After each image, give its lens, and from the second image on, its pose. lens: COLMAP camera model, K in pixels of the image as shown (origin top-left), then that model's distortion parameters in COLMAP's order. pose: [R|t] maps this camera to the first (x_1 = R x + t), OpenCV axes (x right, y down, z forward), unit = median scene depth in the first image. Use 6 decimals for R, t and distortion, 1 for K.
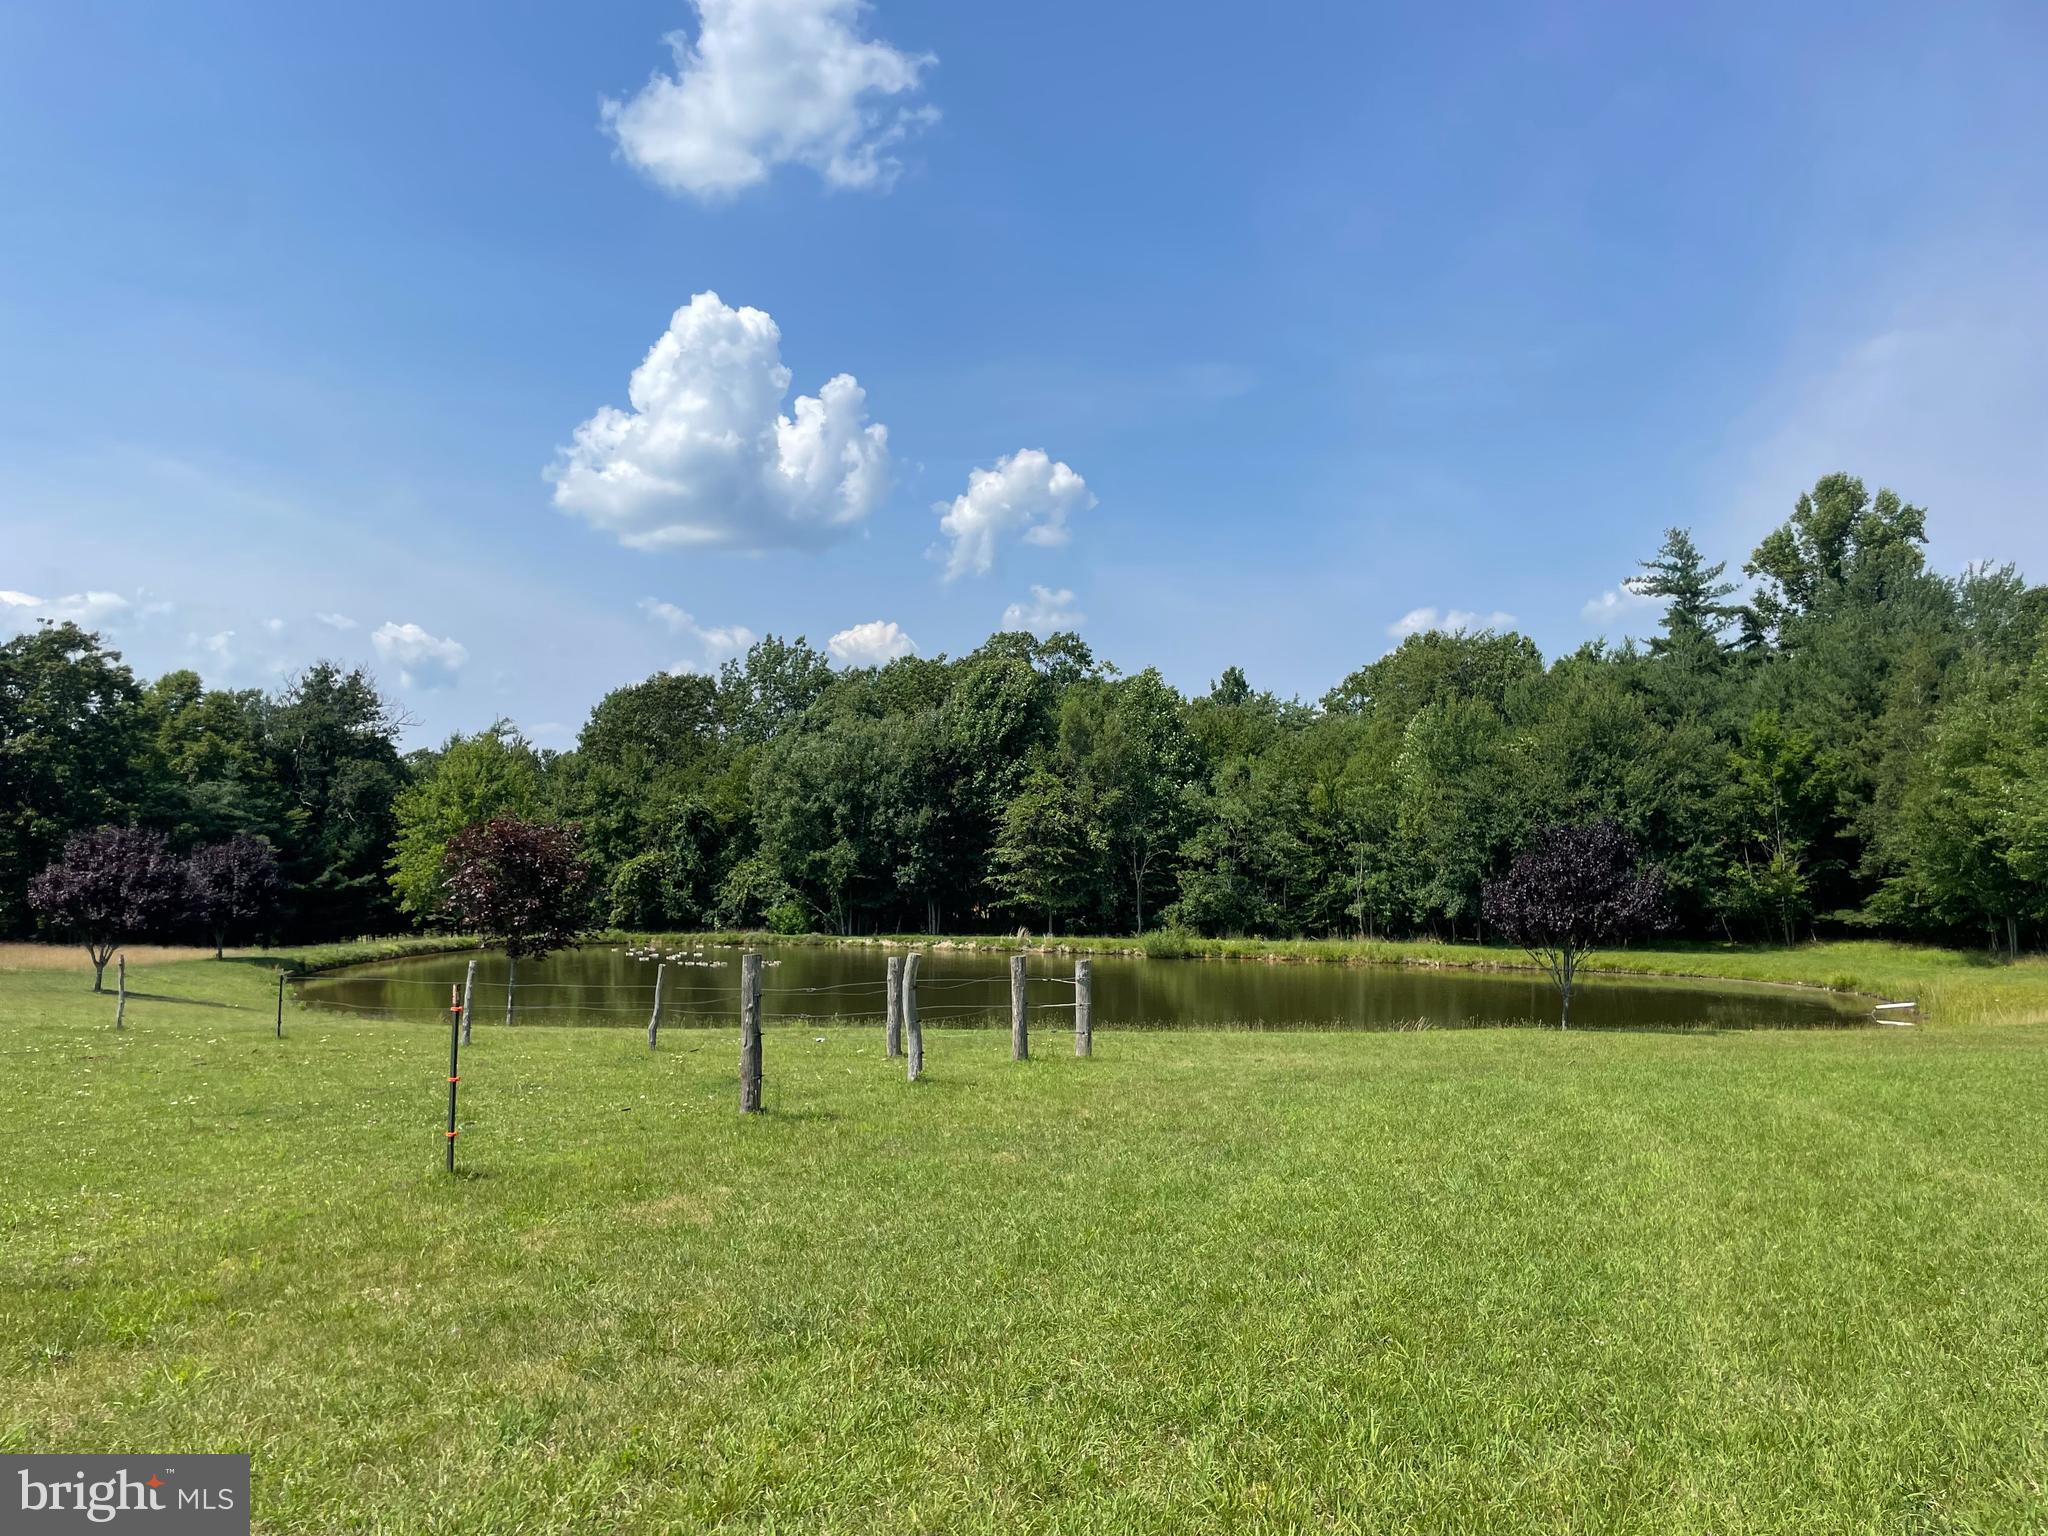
lens RADIAL K [[1523.7, 0, 1055.8], [0, 1523.7, 773.7], [0, 0, 1]] dist [-0.153503, -0.000388]
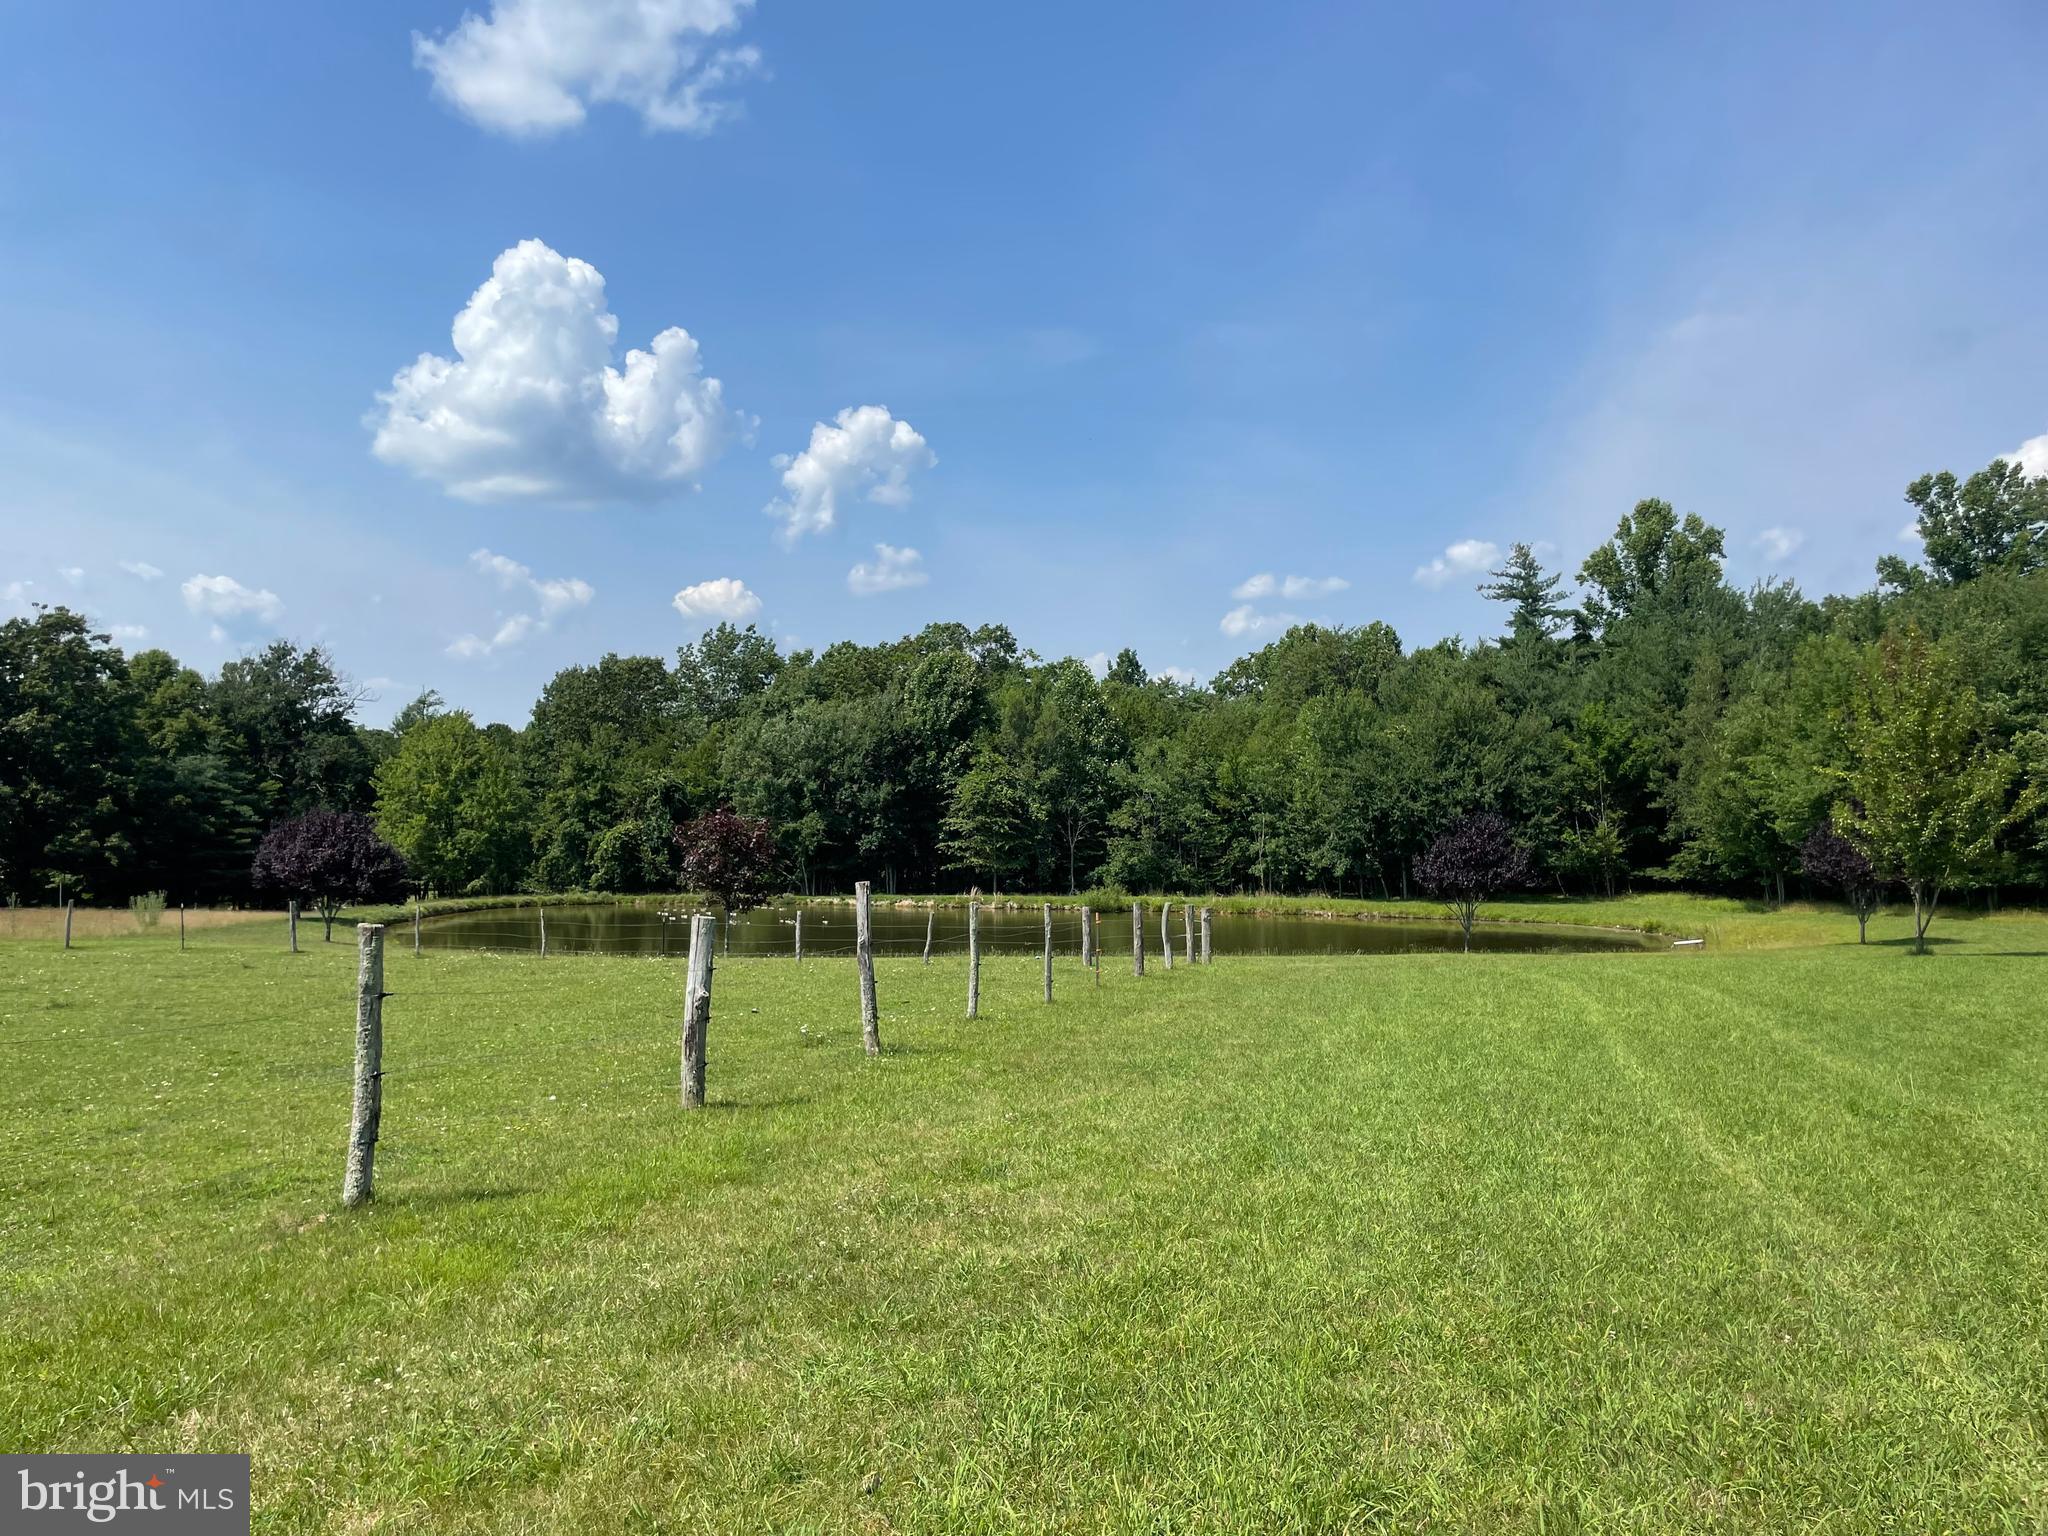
lens RADIAL K [[1580.2, 0, 1024.0], [0, 1580.2, 768.0], [0, 0, 1]] dist [-0.248141, 0.001648]
pose [[0.995317, -0.001151, 0.096658, -0.090572], [-0.001477, 0.999631, 0.027107, -0.020107], [-0.096653, -0.027122, 0.994948, -0.178137]]
